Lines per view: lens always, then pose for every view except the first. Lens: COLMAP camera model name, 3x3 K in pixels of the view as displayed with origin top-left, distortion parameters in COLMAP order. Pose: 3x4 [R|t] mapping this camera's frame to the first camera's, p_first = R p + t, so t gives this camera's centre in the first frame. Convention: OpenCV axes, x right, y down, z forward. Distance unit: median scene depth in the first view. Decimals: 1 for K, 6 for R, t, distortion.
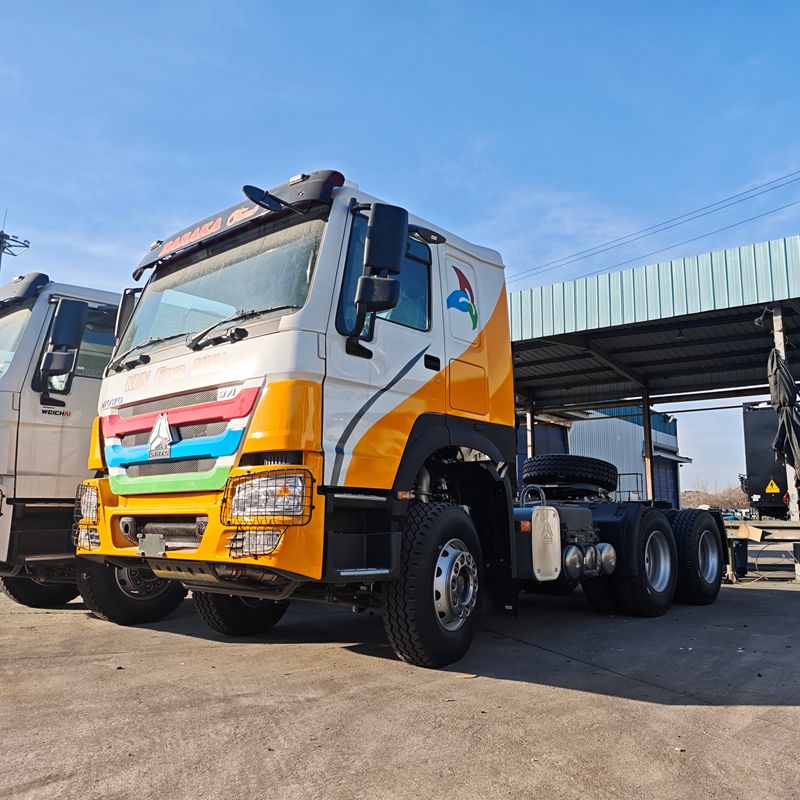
lens RADIAL K [[755.9, 0, 400.0], [0, 755.9, 400.0], [0, 0, 1]] dist [-0.039922, 0.000684]
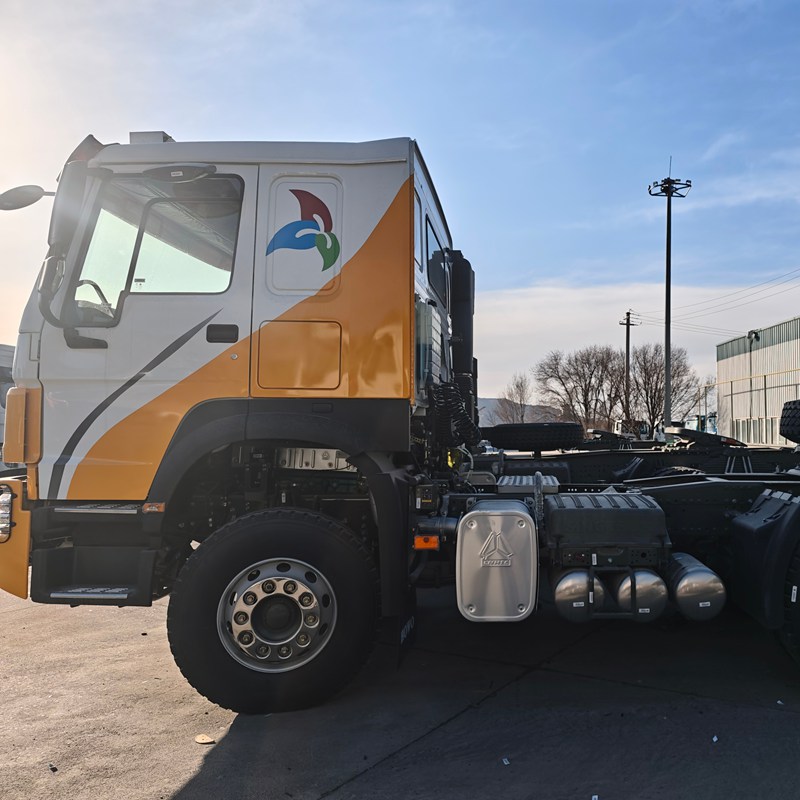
lens RADIAL K [[755.9, 0, 400.0], [0, 755.9, 400.0], [0, 0, 1]] dist [-0.039922, 0.000684]
pose [[0.686399, -0.034226, -0.726419, 0.724650], [0.125221, 0.989535, 0.071698, -0.014377], [0.716363, -0.140176, 0.683502, 0.588686]]
